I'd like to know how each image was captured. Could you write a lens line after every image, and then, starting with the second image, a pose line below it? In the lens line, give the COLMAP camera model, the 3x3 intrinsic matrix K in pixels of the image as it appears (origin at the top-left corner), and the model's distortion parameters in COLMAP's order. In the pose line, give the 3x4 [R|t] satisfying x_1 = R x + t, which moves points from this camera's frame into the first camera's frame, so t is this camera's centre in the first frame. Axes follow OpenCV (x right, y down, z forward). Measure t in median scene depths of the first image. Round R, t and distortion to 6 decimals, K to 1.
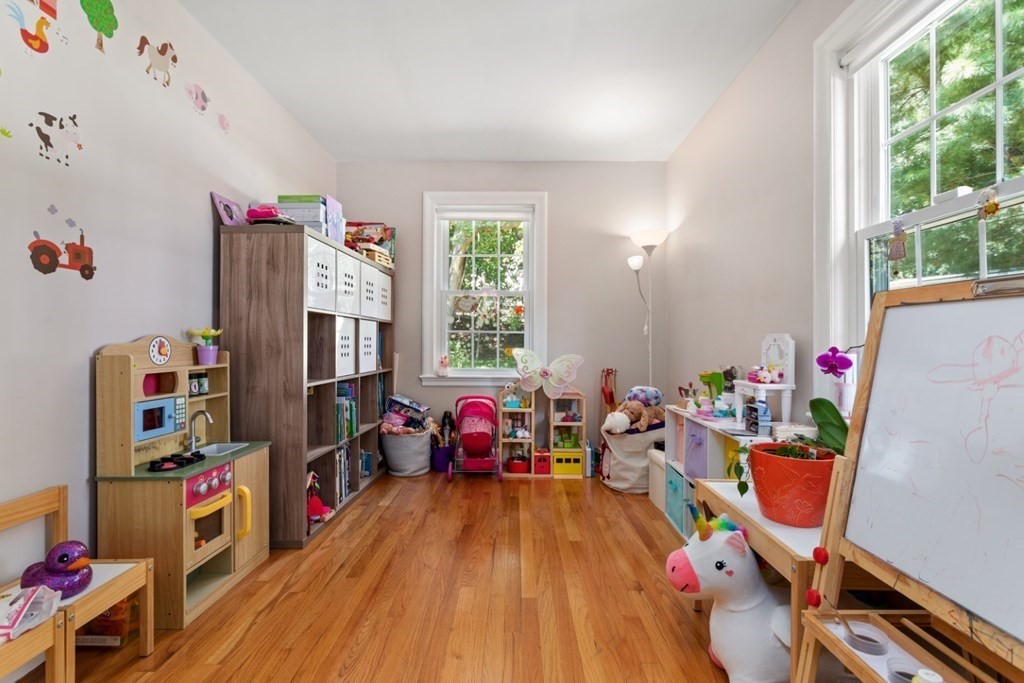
lens RADIAL K [[486.4, 0, 513.2], [0, 486.4, 341.5], [0, 0, 1]] dist [-0.000278, 0.000888]
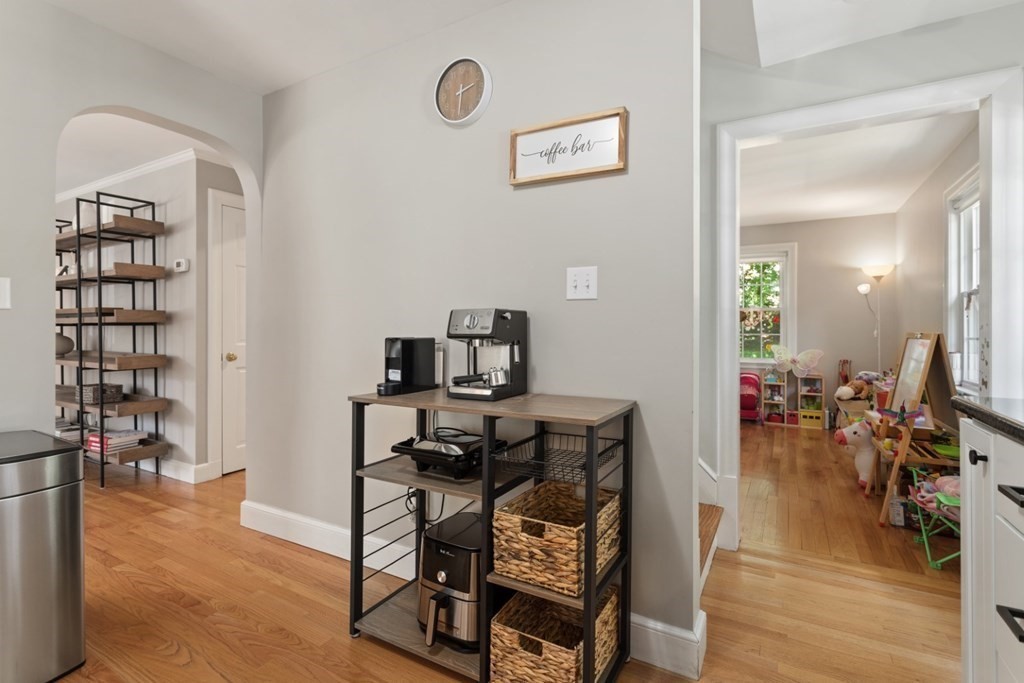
lens RADIAL K [[486.4, 0, 511.4], [0, 486.4, 326.4], [0, 0, 1]] dist [-0.000278, 0.000888]
pose [[0.873792, -0.002221, -0.486295, 0.030678], [-0.000807, 0.999982, -0.006016, -0.037547], [0.486300, 0.005649, 0.873774, -0.835216]]
